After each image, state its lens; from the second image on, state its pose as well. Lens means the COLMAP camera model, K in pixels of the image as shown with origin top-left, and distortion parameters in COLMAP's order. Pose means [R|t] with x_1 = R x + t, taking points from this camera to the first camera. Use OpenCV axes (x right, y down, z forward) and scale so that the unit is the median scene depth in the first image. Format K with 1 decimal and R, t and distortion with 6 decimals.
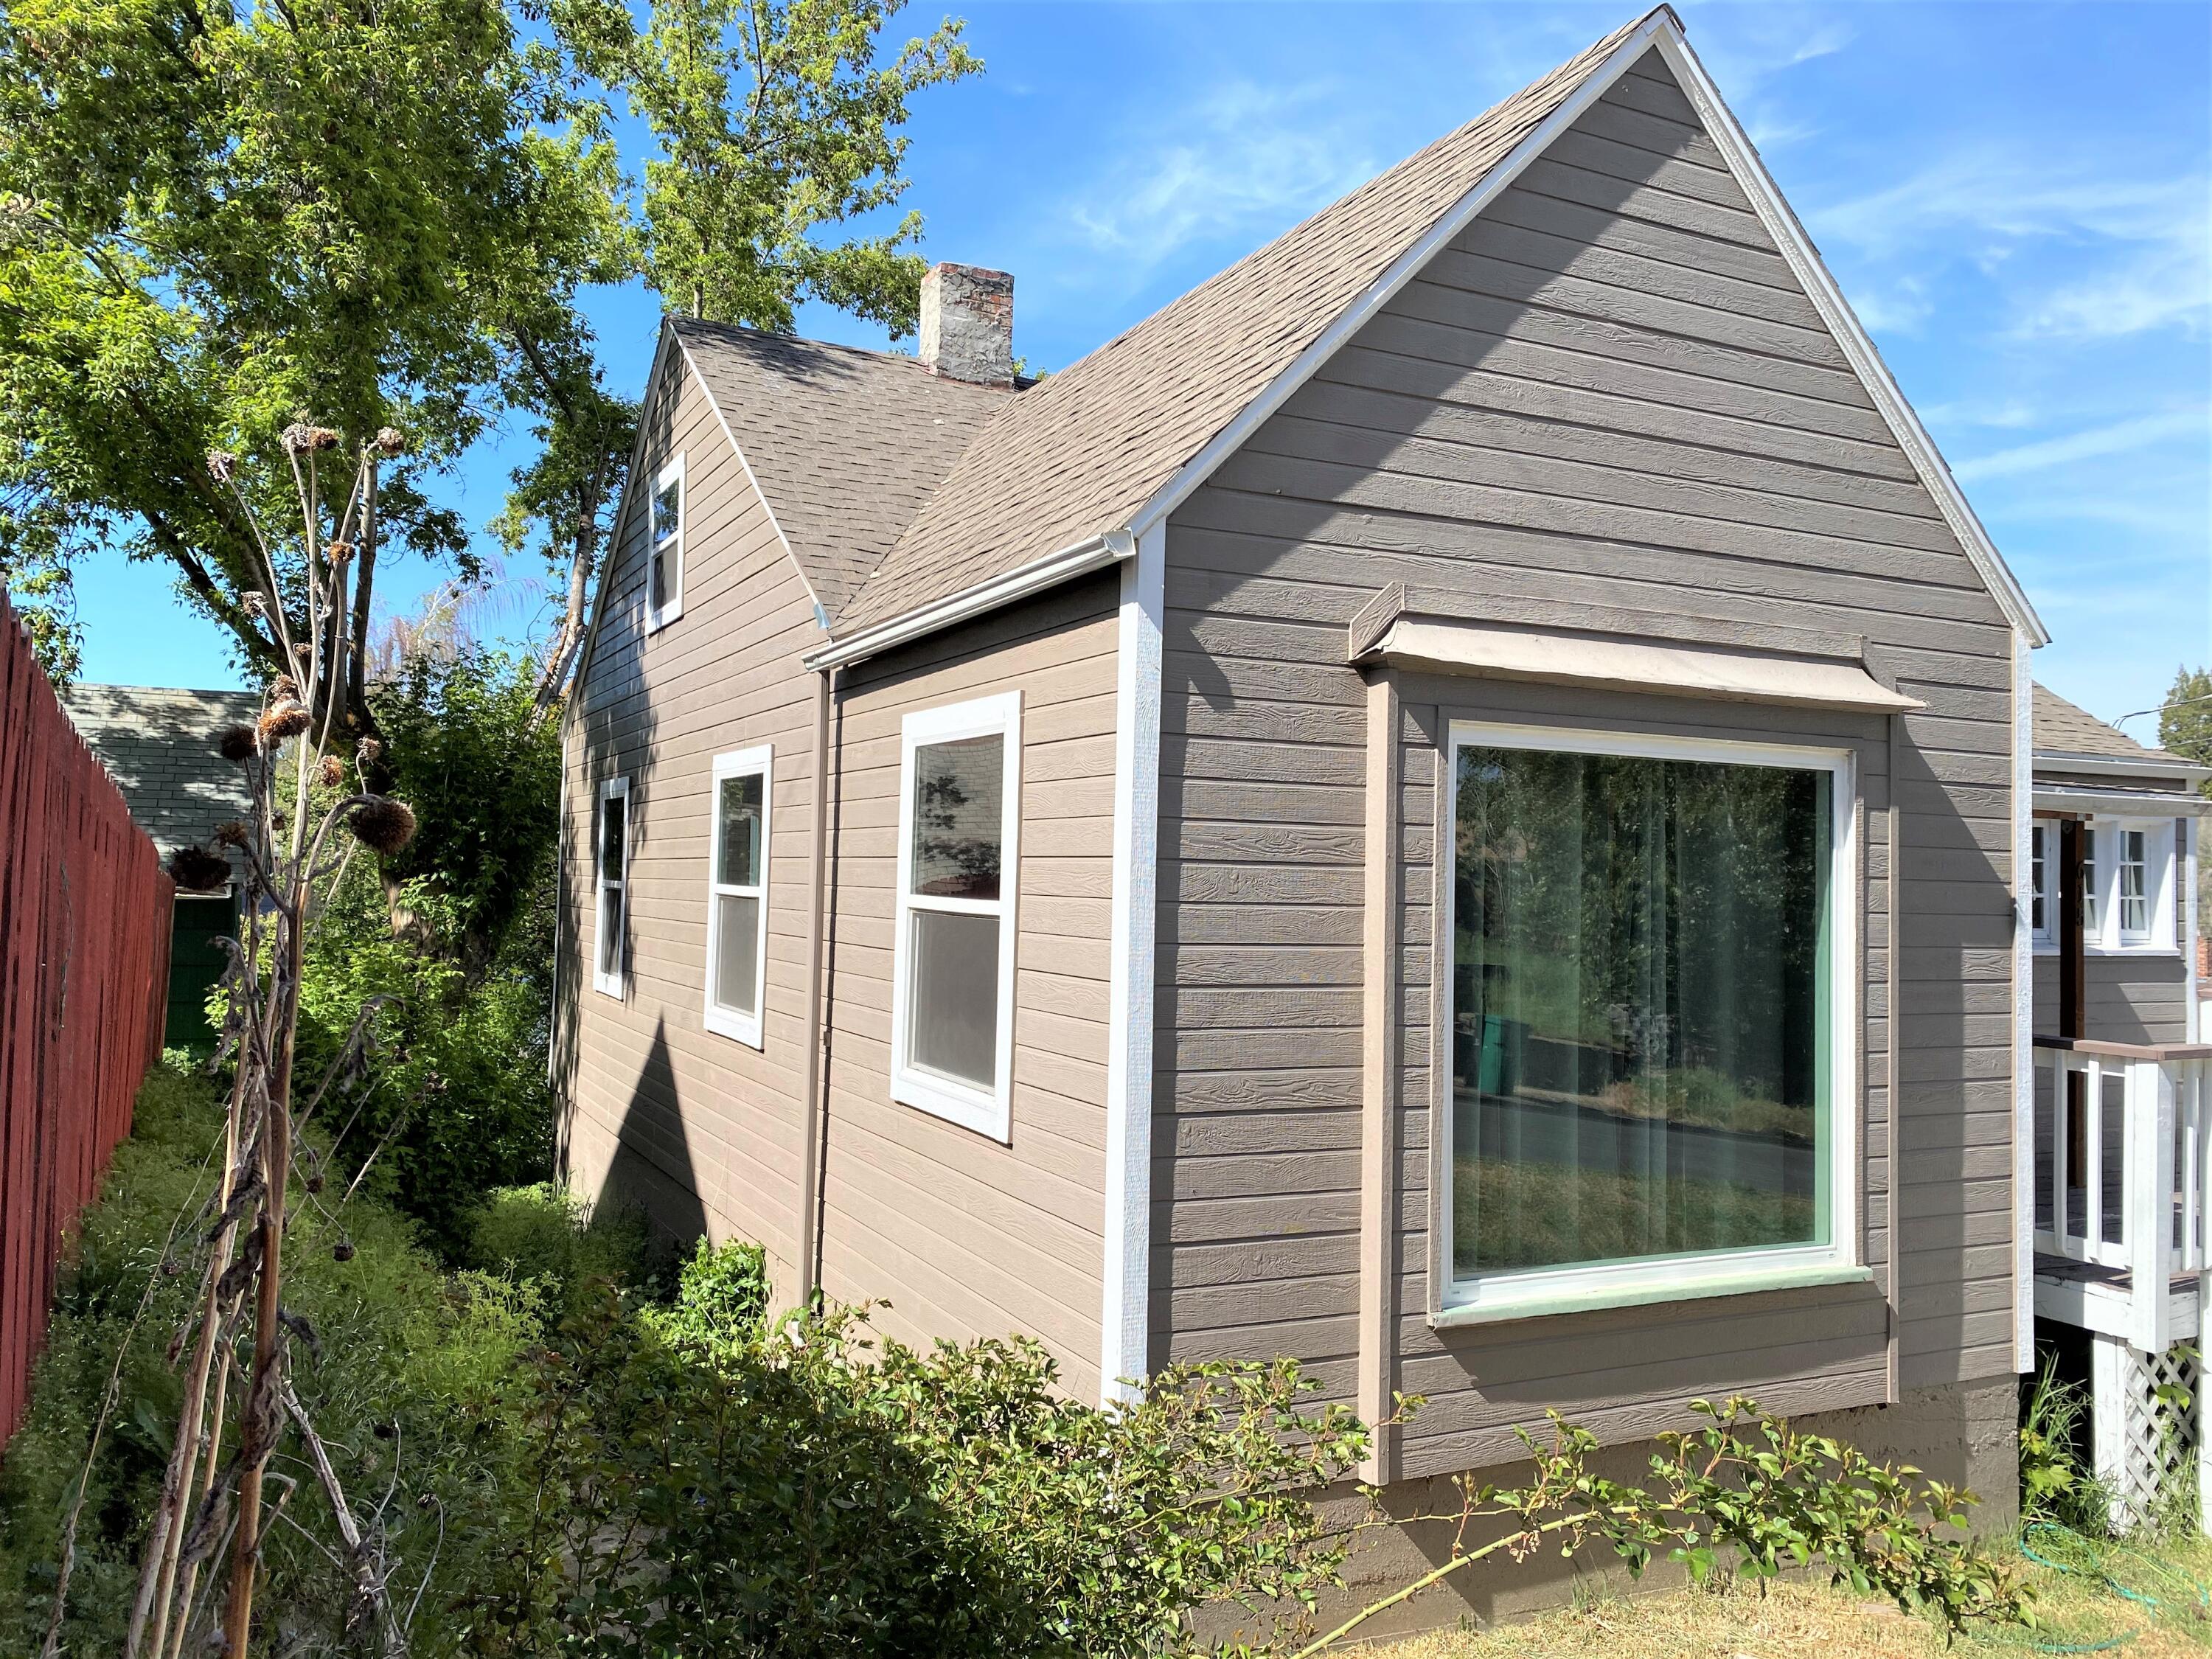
lens RADIAL K [[1687.4, 0, 1090.3], [0, 1687.4, 840.6], [0, 0, 1]] dist [-0.005837, 0.032705]
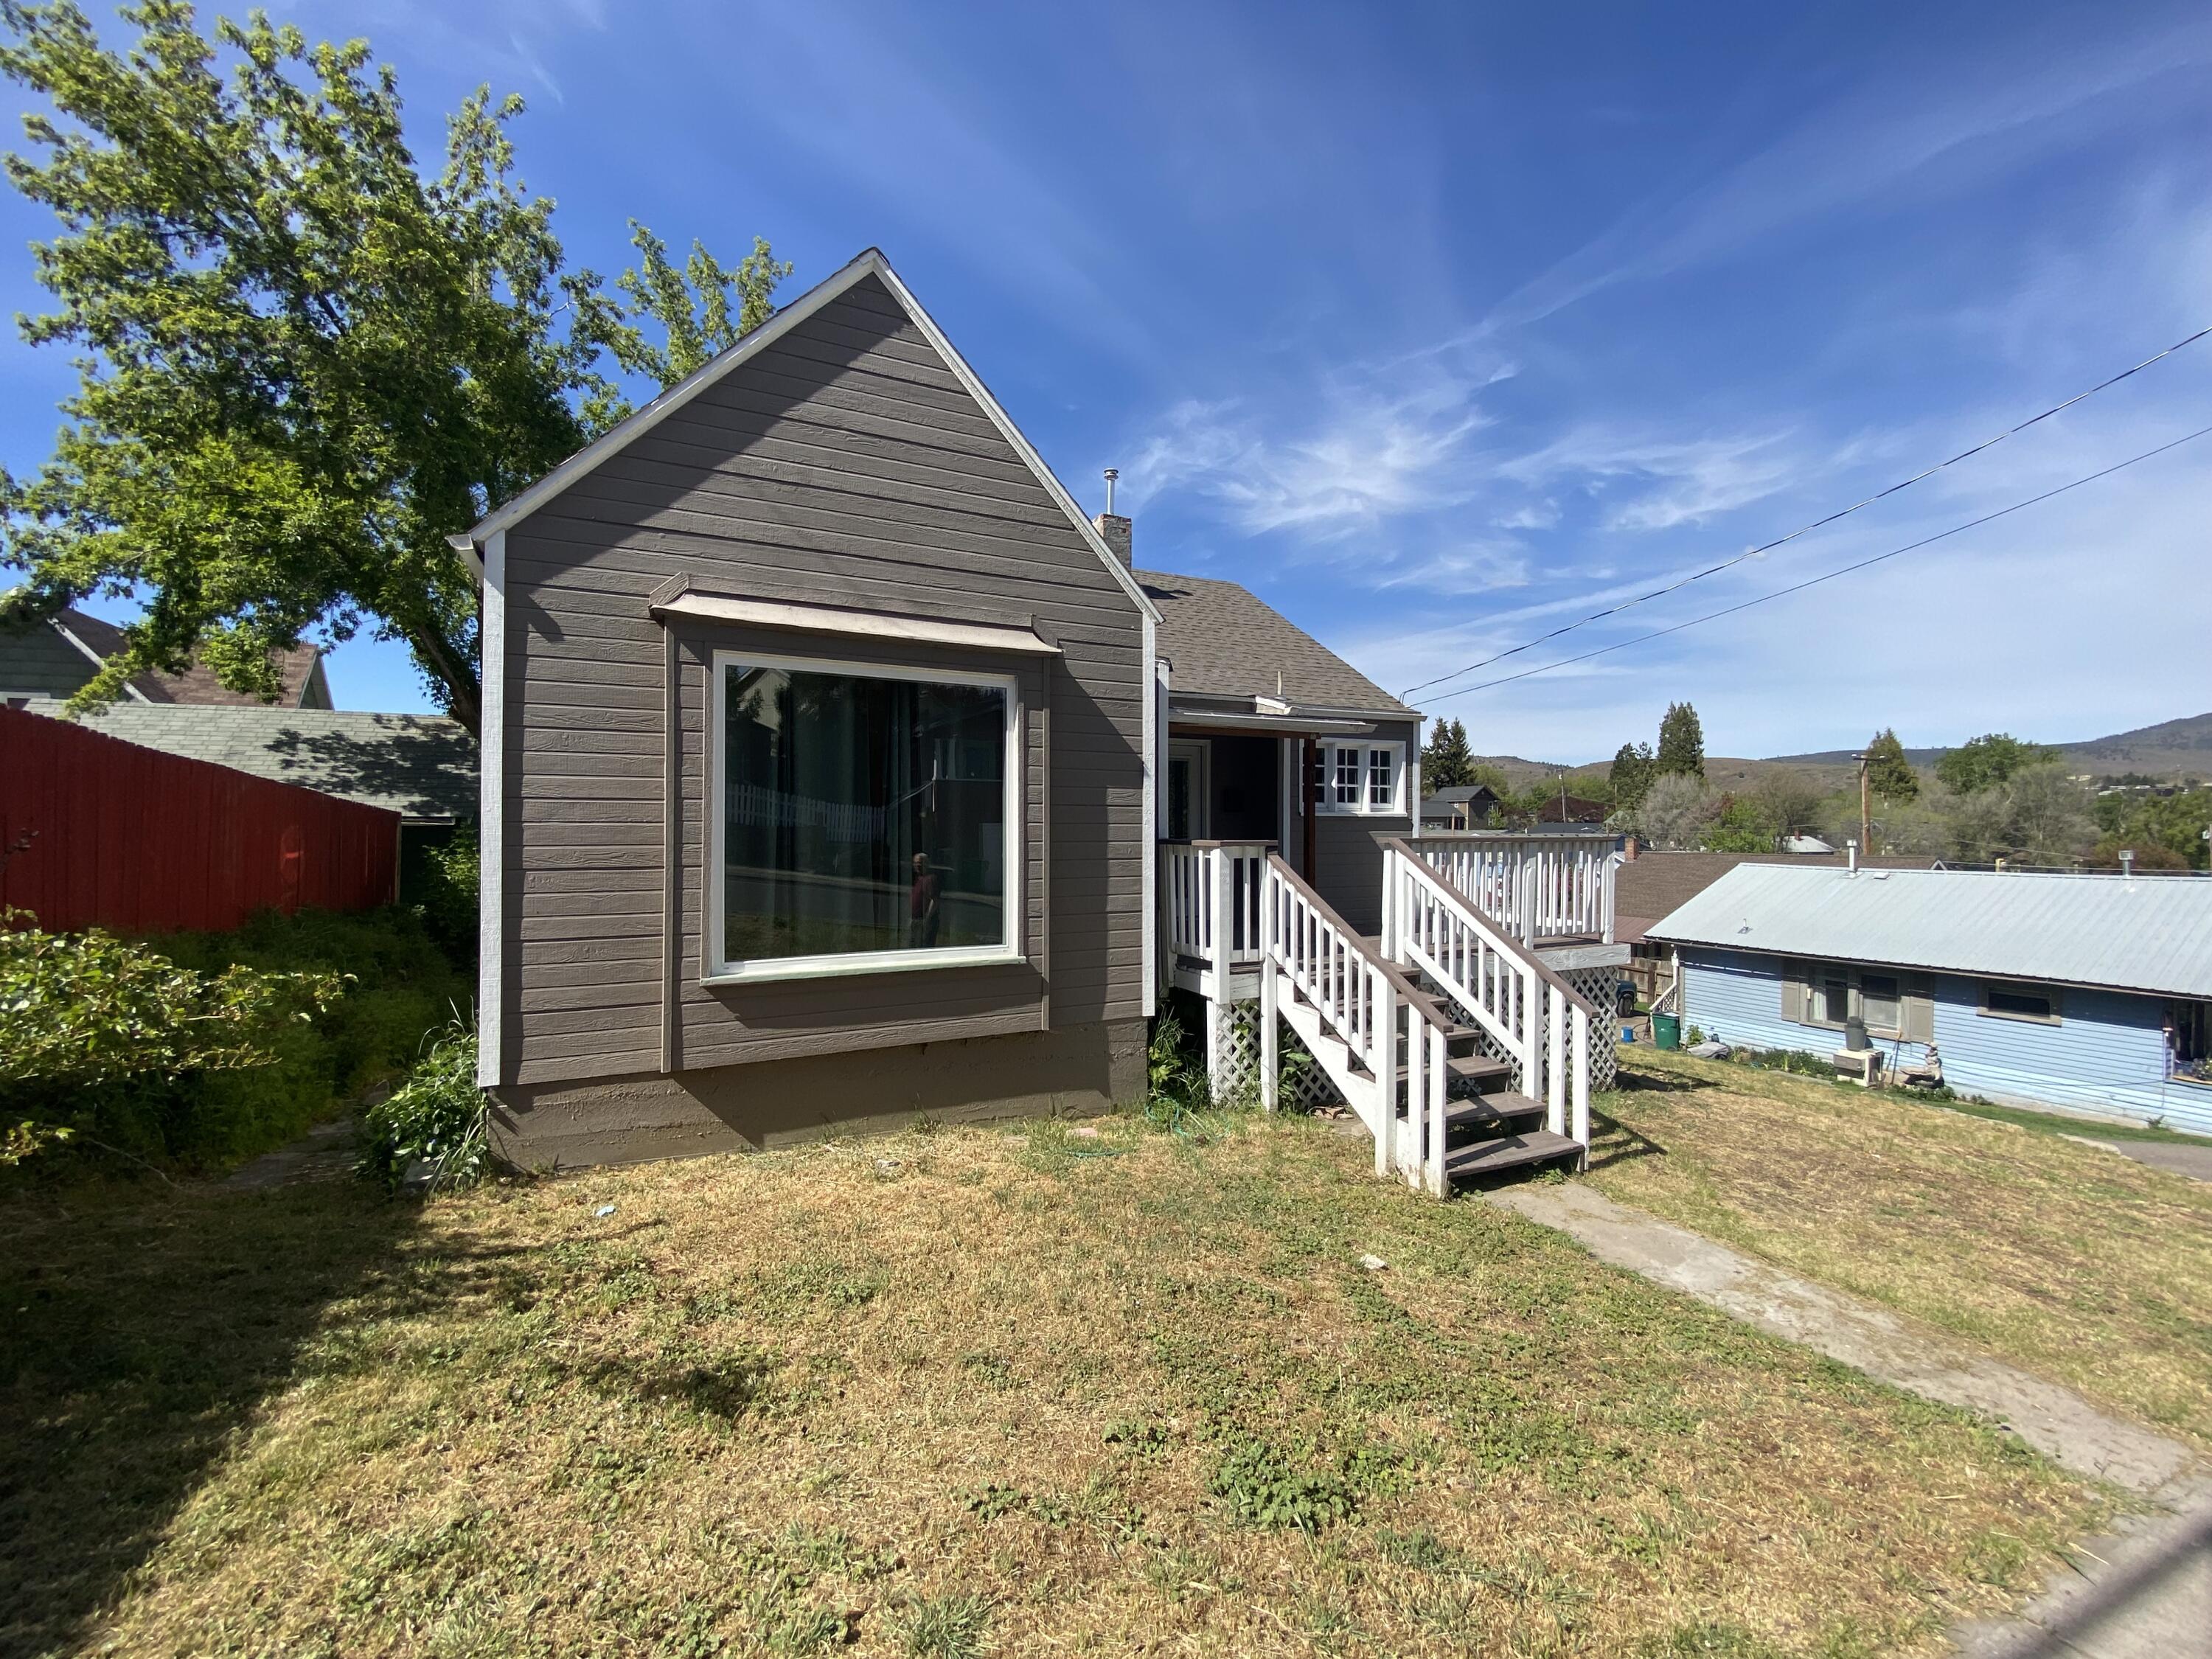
lens RADIAL K [[892.3, 0, 1122.4], [0, 892.3, 844.1], [0, 0, 1]] dist [0.023603, -0.003519]
pose [[0.999730, -0.023066, 0.002718, 0.546166], [0.022958, 0.999136, 0.034639, 0.094899], [-0.003514, -0.034567, 0.999396, 0.035551]]
